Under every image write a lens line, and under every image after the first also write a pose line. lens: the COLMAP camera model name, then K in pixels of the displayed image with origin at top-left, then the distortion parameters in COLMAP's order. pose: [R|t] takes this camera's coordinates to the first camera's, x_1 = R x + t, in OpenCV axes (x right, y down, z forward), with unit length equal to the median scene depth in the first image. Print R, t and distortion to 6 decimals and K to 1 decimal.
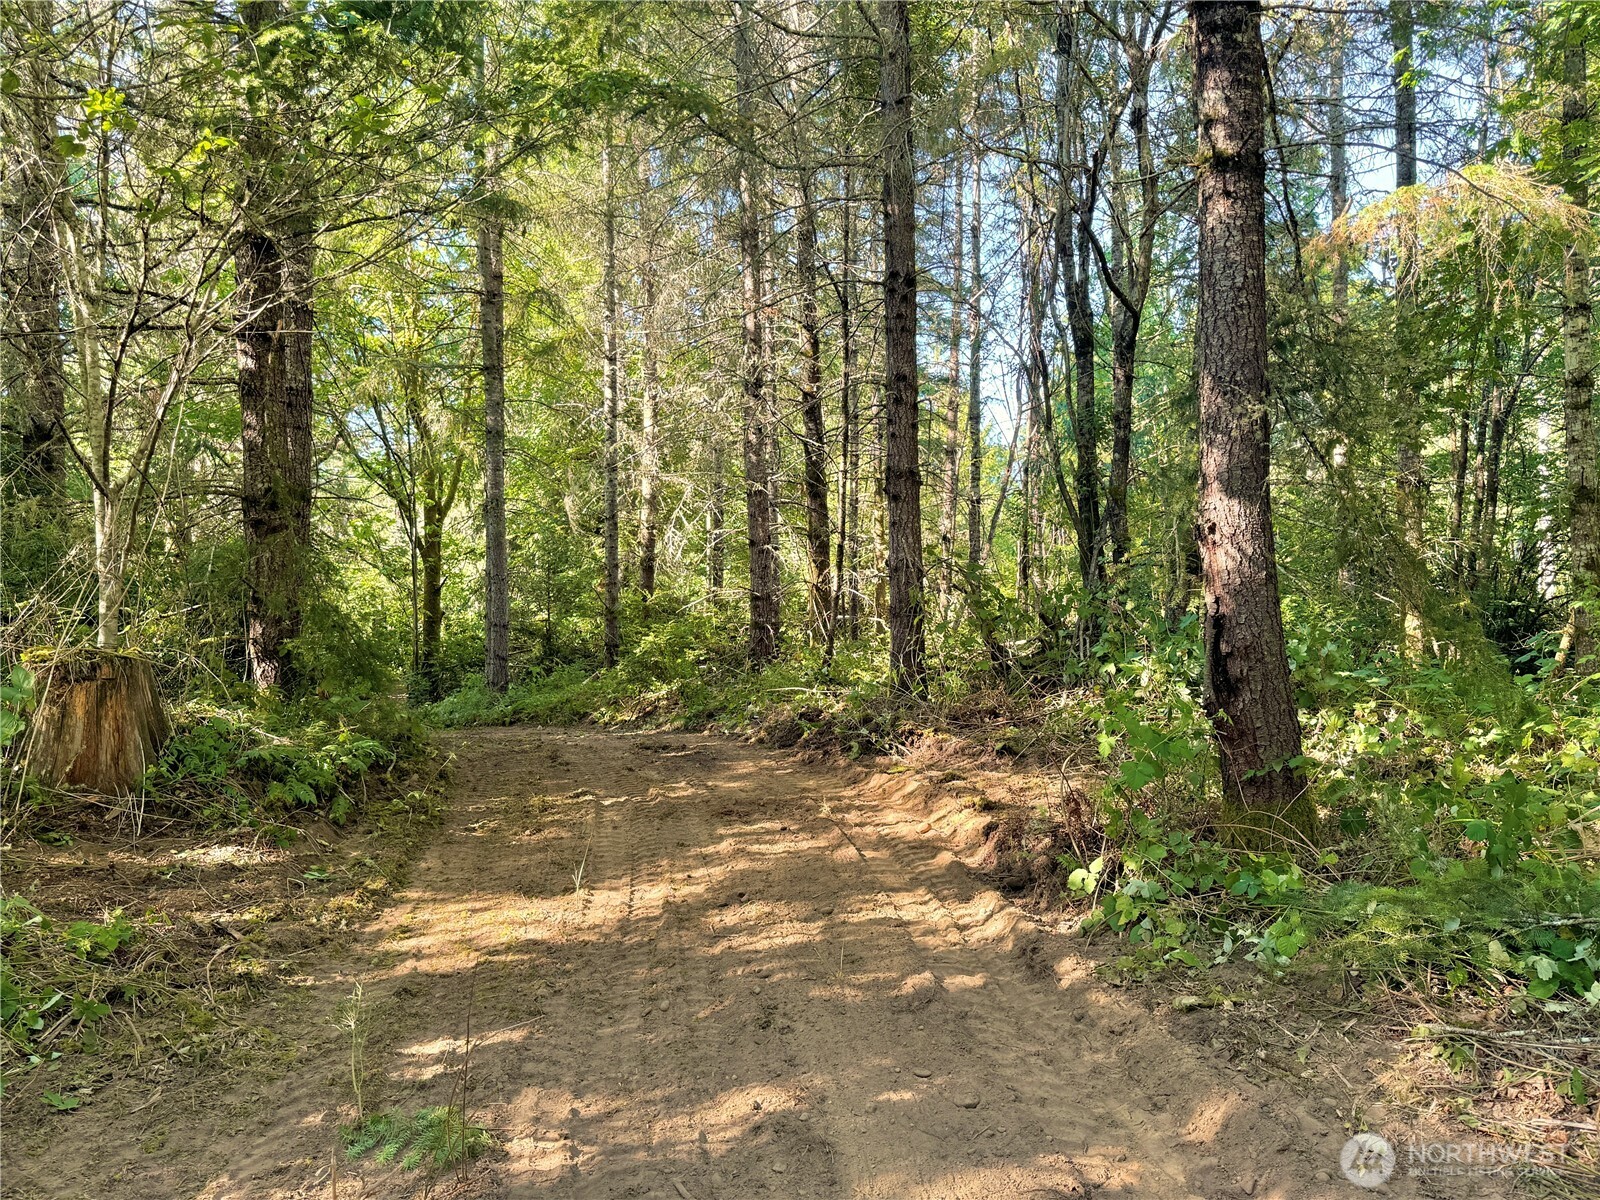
lens RADIAL K [[1264.5, 0, 798.2], [0, 1264.5, 603.3], [0, 0, 1]] dist [-0.005316, -0.000754]
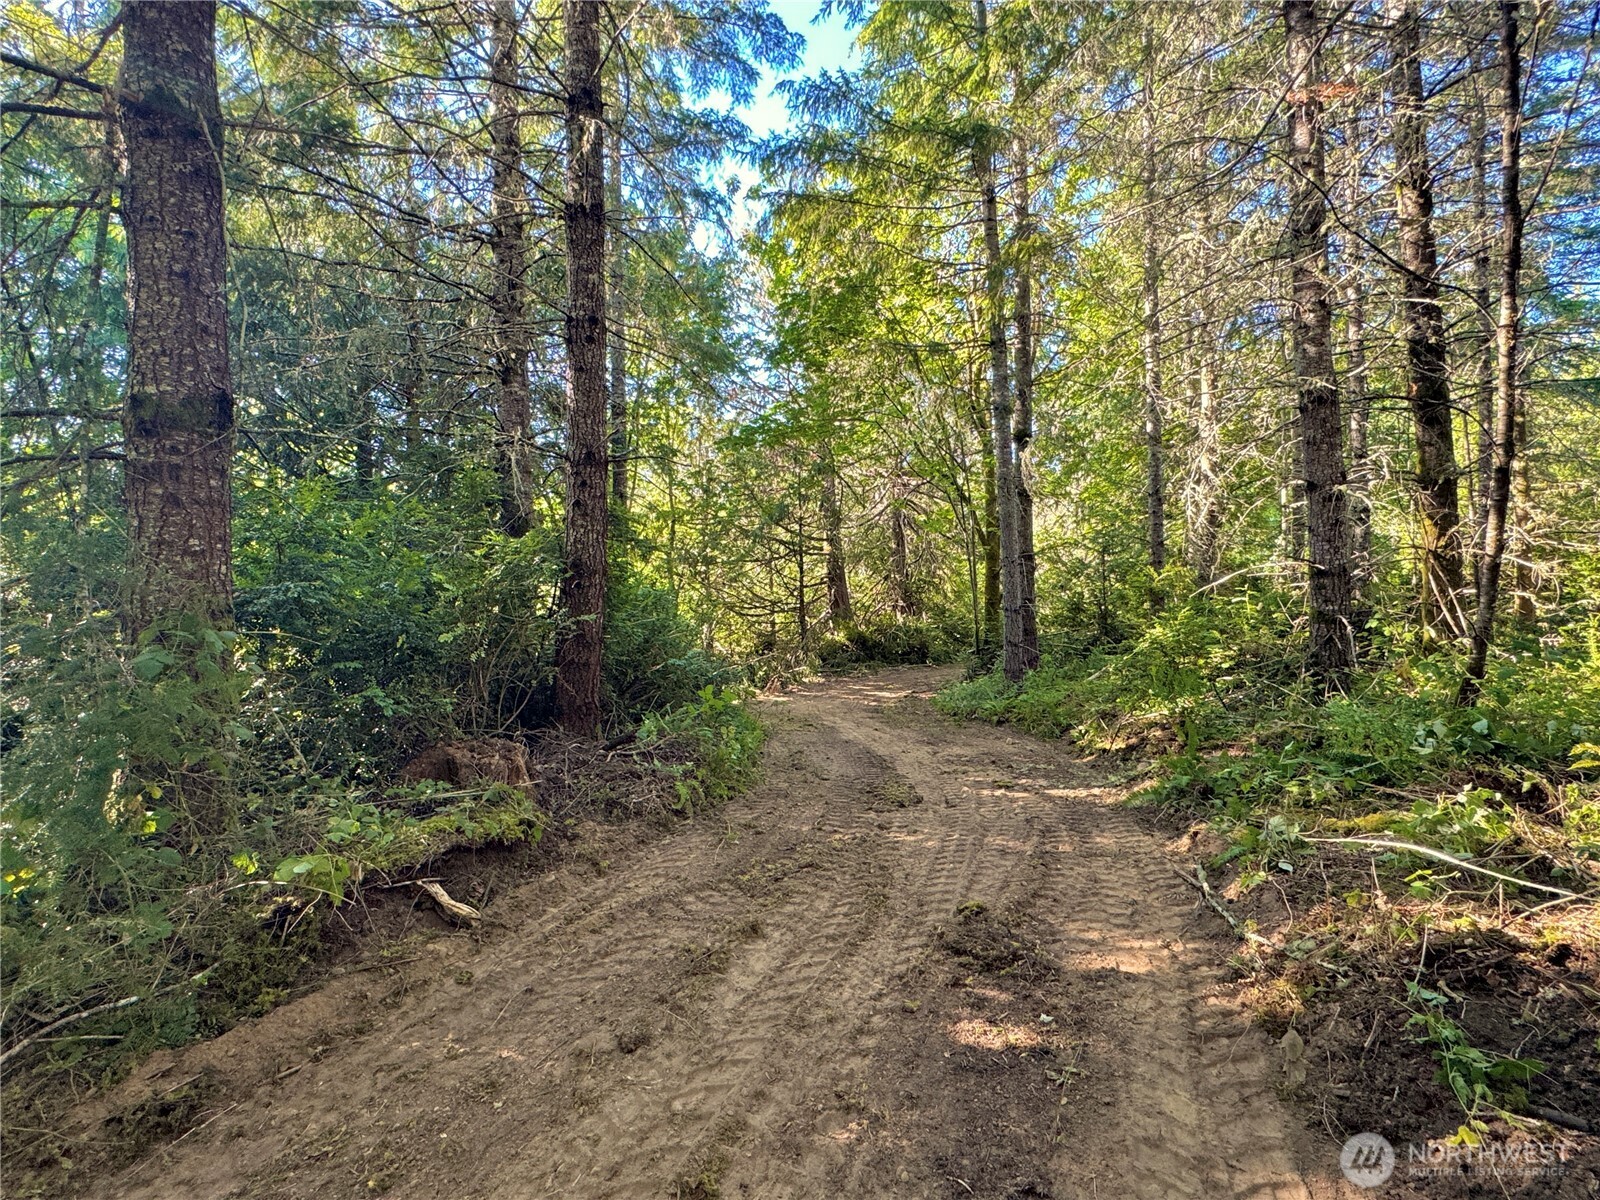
lens RADIAL K [[812.2, 0, 806.6], [0, 812.2, 609.3], [0, 0, 1]] dist [-0.002436, 0.000452]
pose [[0.806661, -0.015139, -0.590821, -0.001419], [0.031041, 0.999377, 0.016774, -0.000547], [0.590199, -0.031870, 0.806629, 0.428036]]
